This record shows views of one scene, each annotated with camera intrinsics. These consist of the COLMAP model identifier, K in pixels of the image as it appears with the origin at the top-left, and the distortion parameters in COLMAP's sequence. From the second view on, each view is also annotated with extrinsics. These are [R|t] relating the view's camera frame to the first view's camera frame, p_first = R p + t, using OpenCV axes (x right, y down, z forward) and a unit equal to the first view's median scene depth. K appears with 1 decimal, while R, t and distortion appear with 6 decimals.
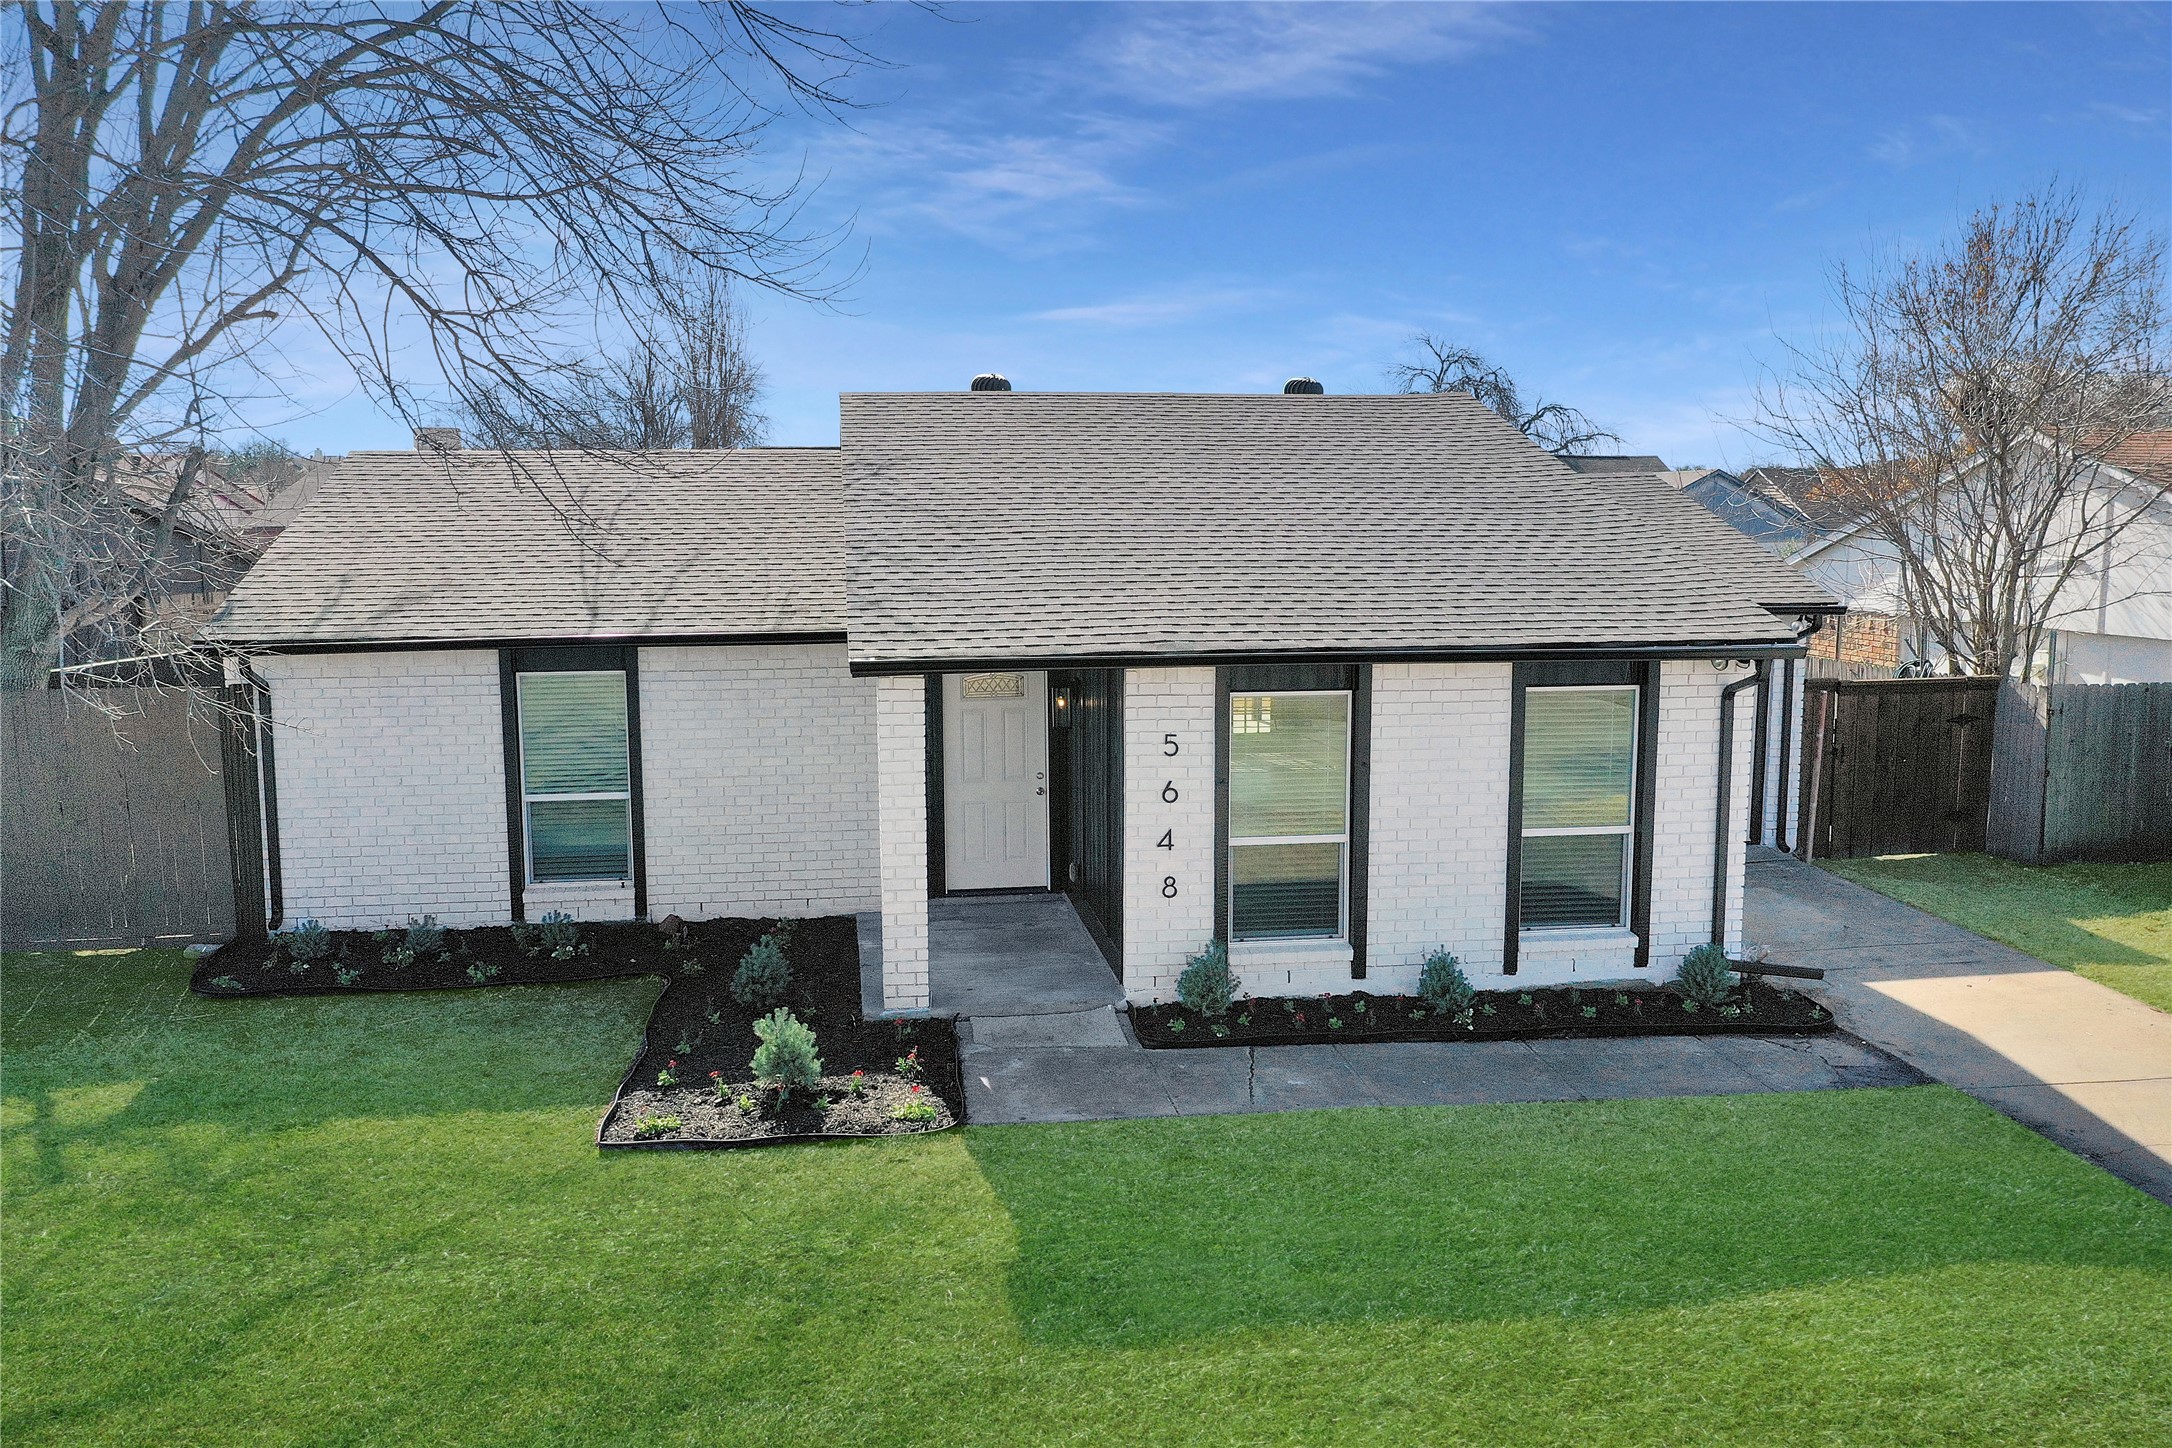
lens RADIAL K [[1704.4, 0, 1086.0], [0, 1704.4, 724.0], [0, 0, 1]] dist [-0.006080, 0.002460]
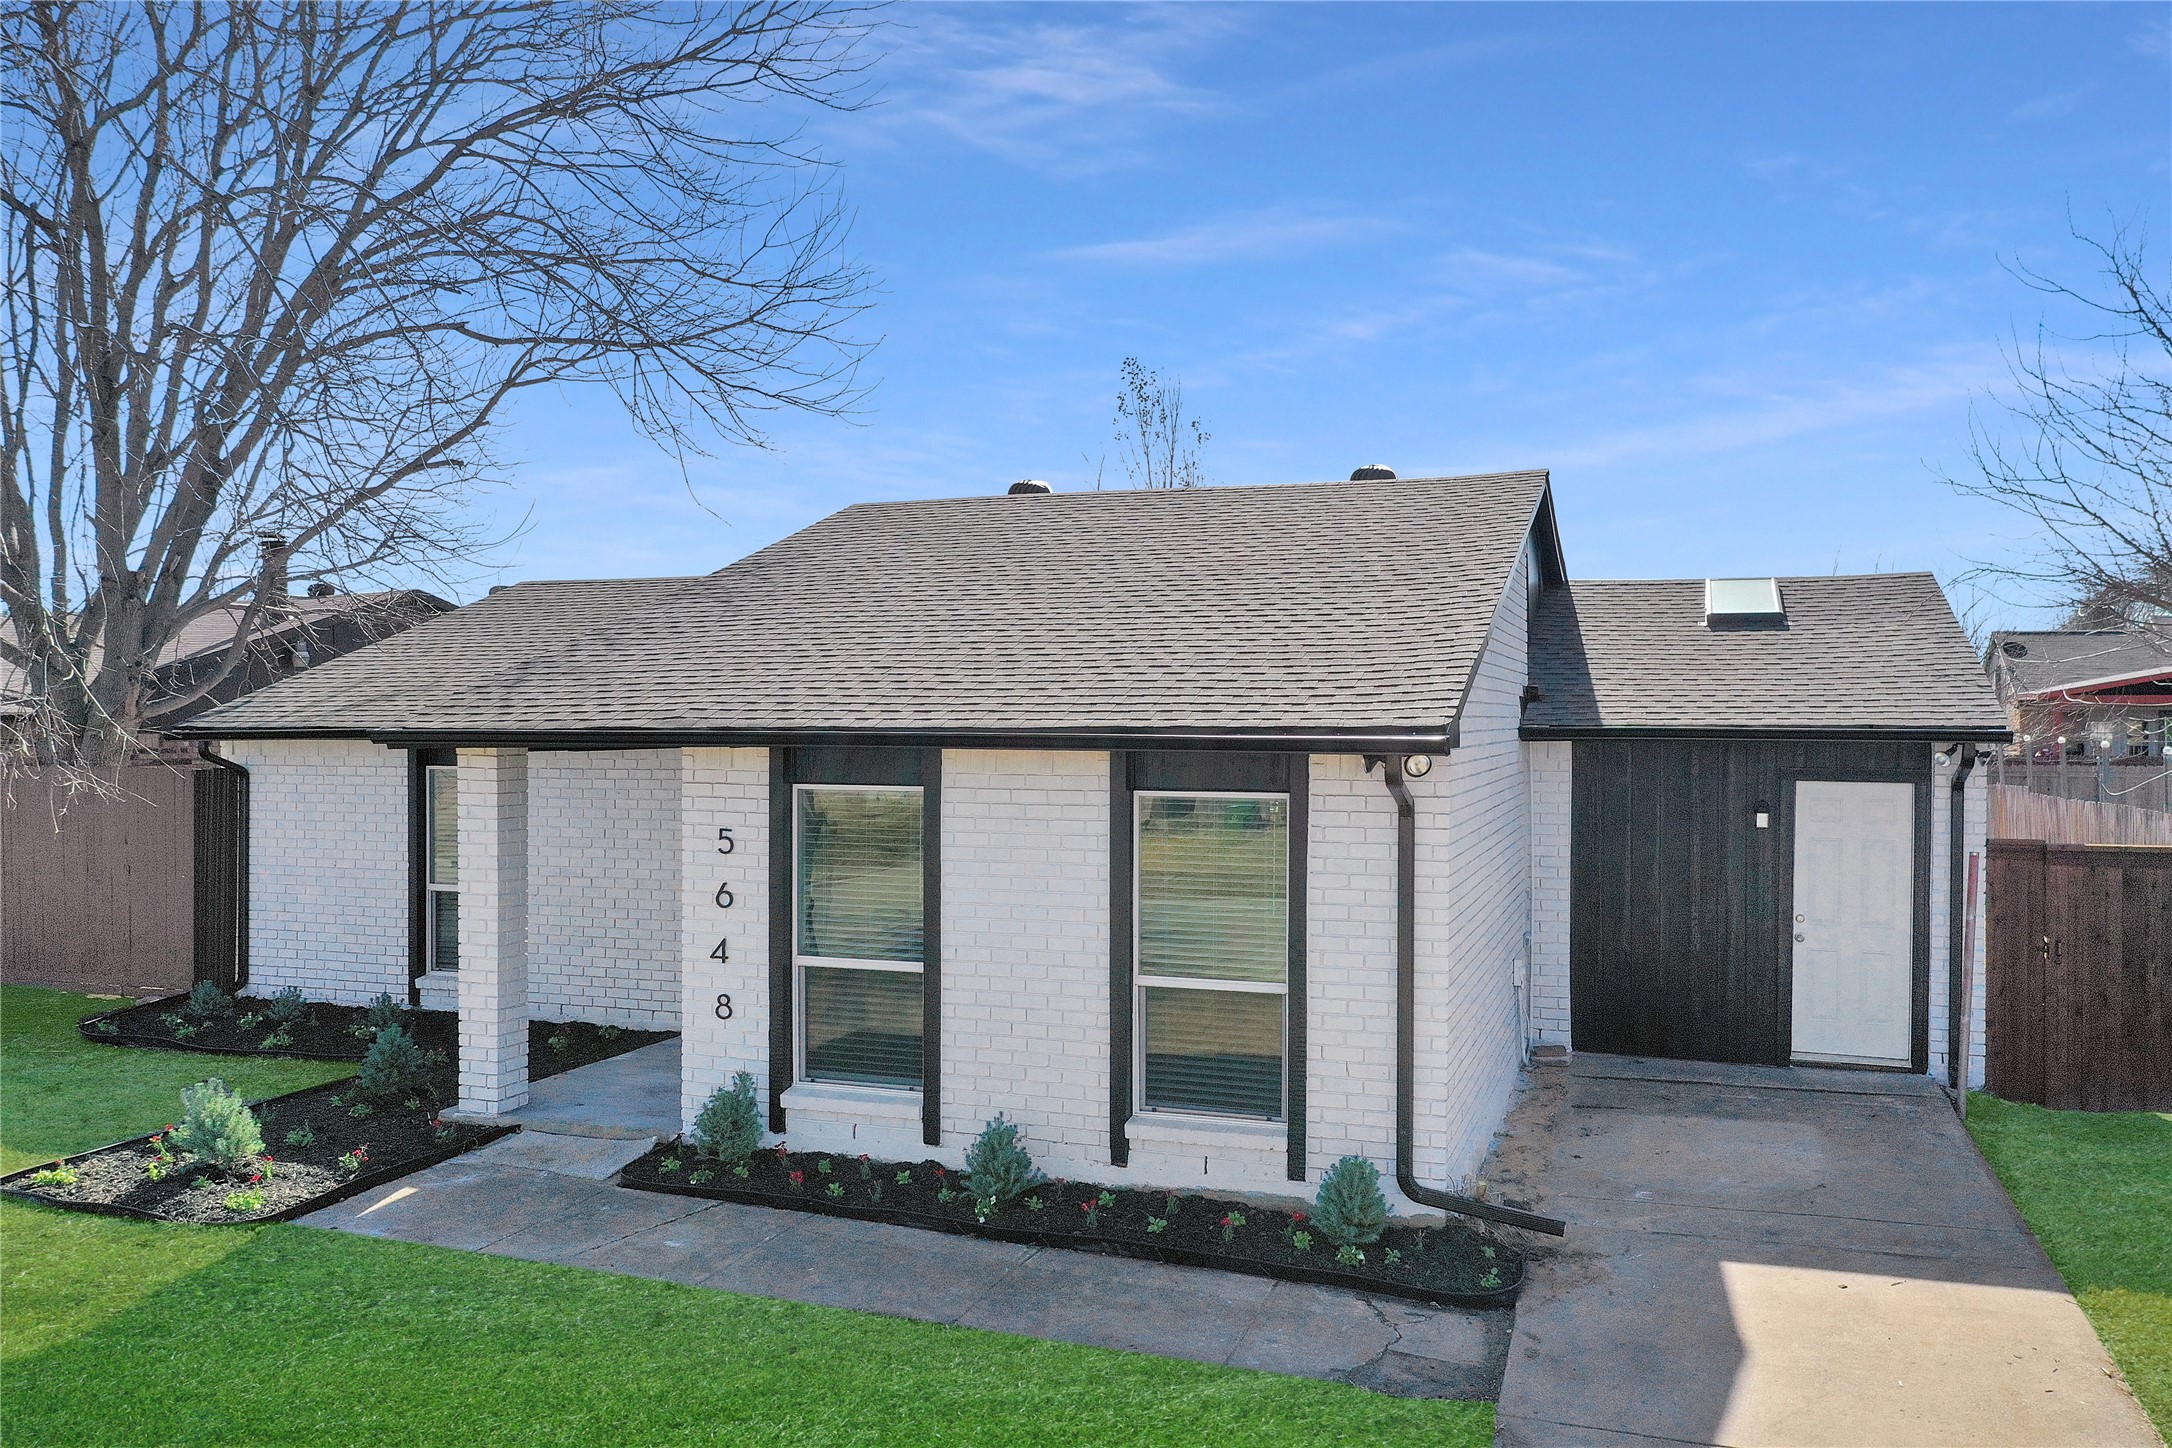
lens RADIAL K [[1711.5, 0, 1086.0], [0, 1711.5, 724.0], [0, 0, 1]] dist [-0.004633, 0.007235]
pose [[0.884044, 0.008702, -0.467322, 0.602075], [-0.062101, 0.993149, -0.098985, 0.027209], [0.463259, 0.116528, 0.878528, 0.298896]]
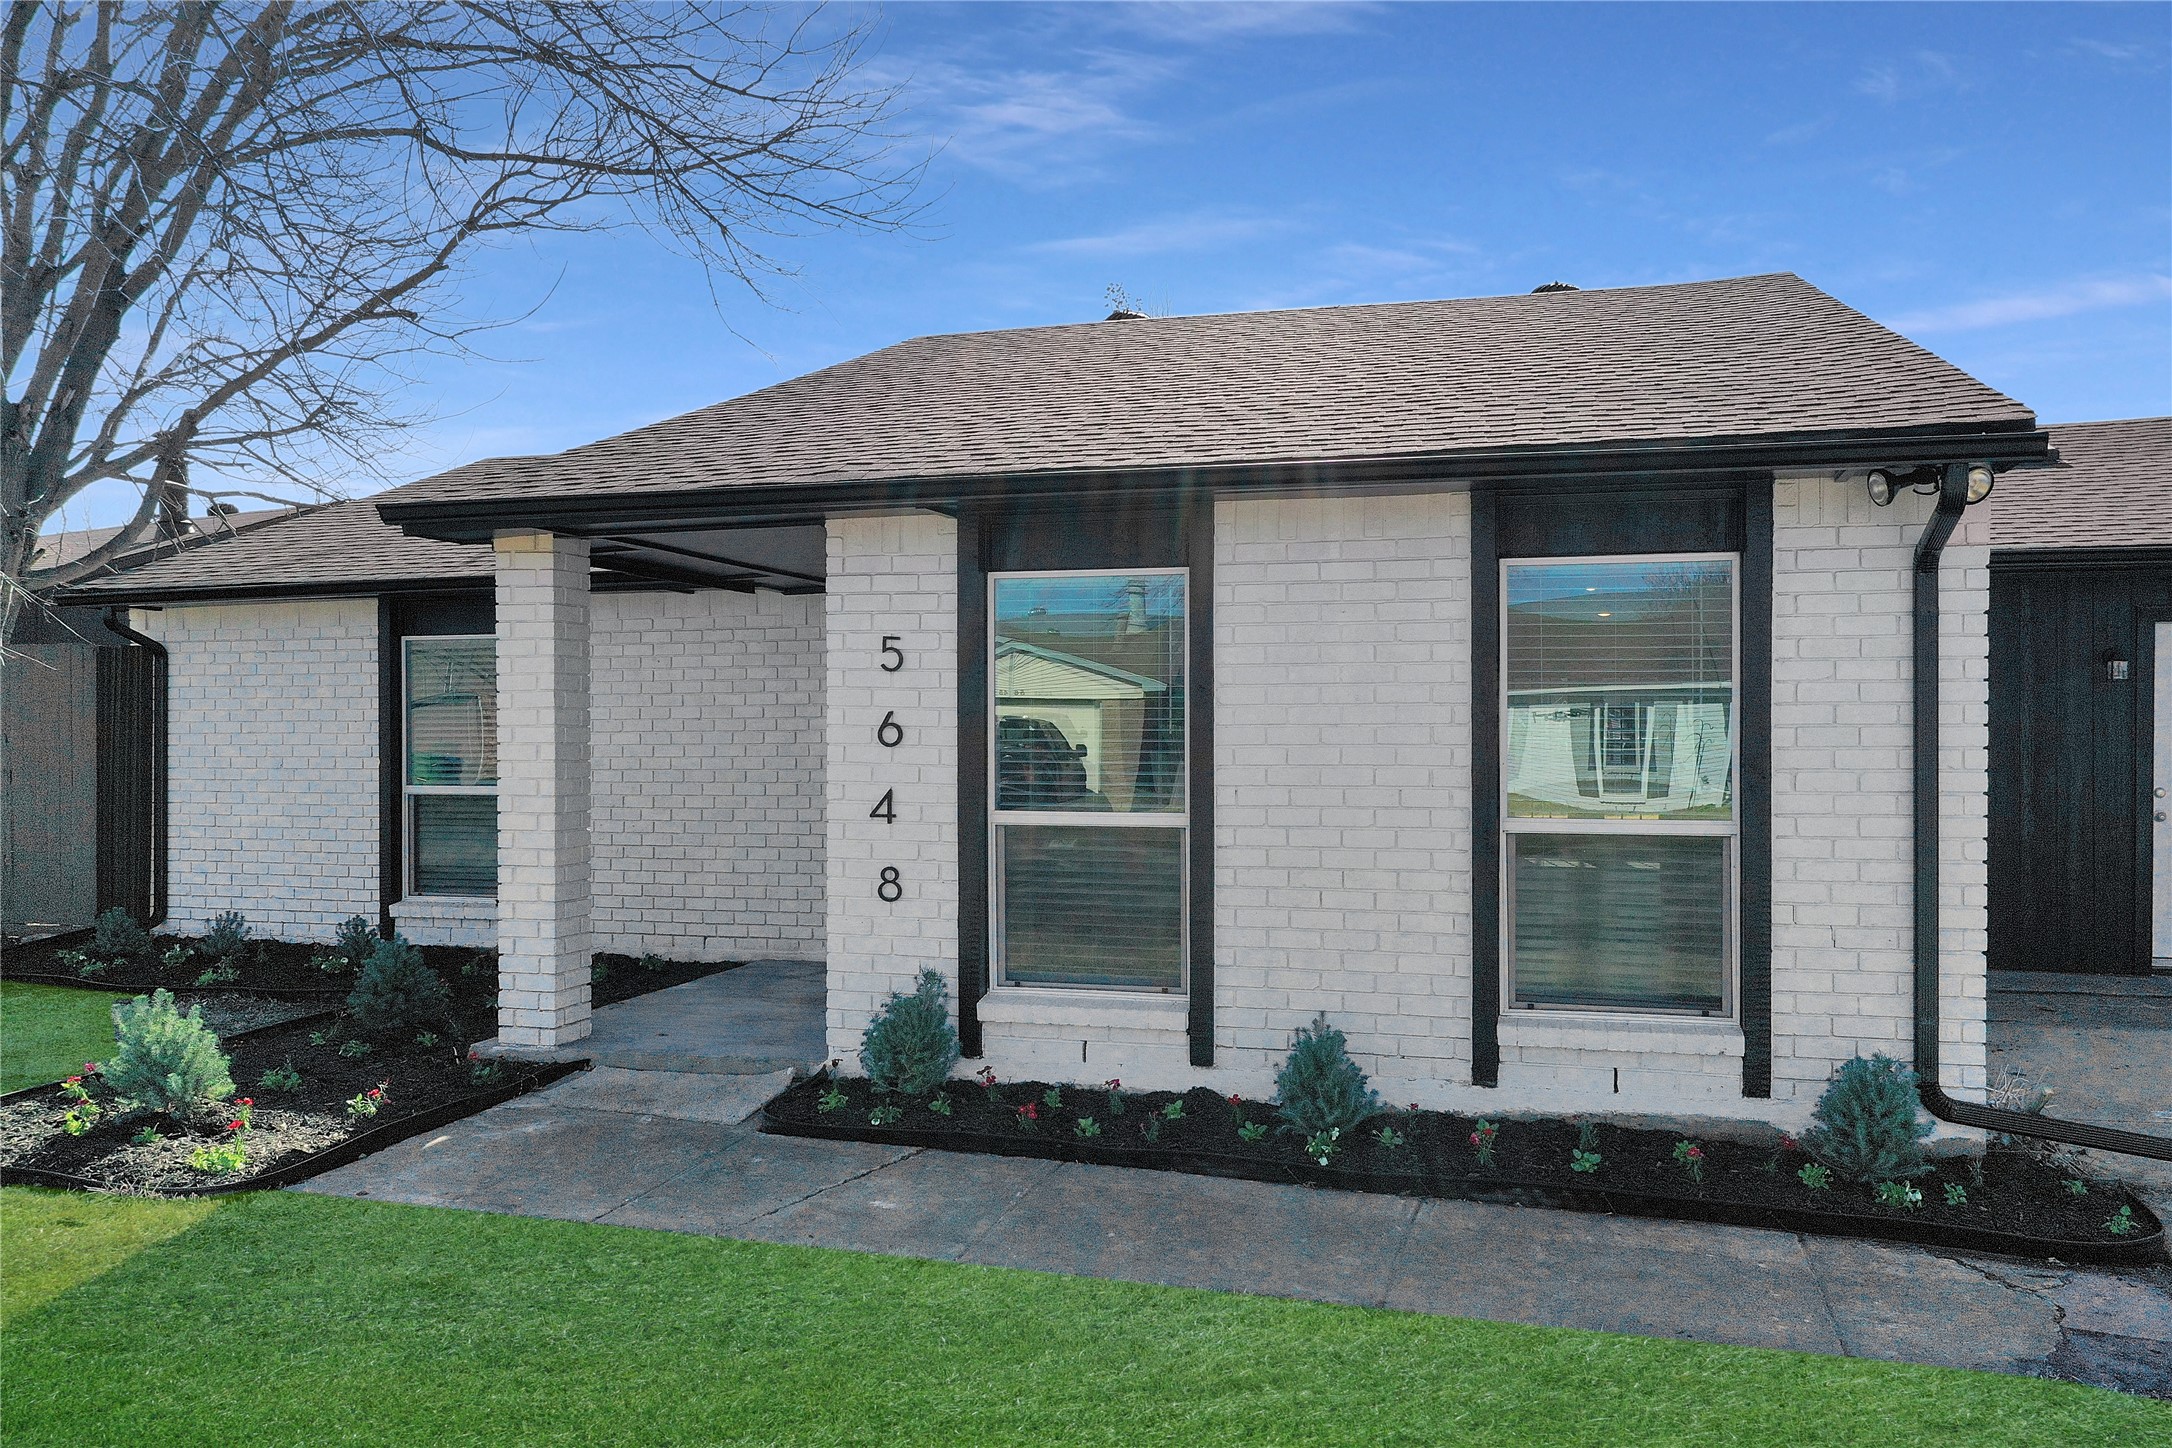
lens RADIAL K [[1704.4, 0, 1086.0], [0, 1704.4, 724.0], [0, 0, 1]] dist [-0.006080, 0.002460]
pose [[0.912981, 0.002208, -0.407995, 0.359401], [-0.050855, 0.992803, -0.108426, 0.099242], [0.404819, 0.119739, 0.906523, 0.448404]]
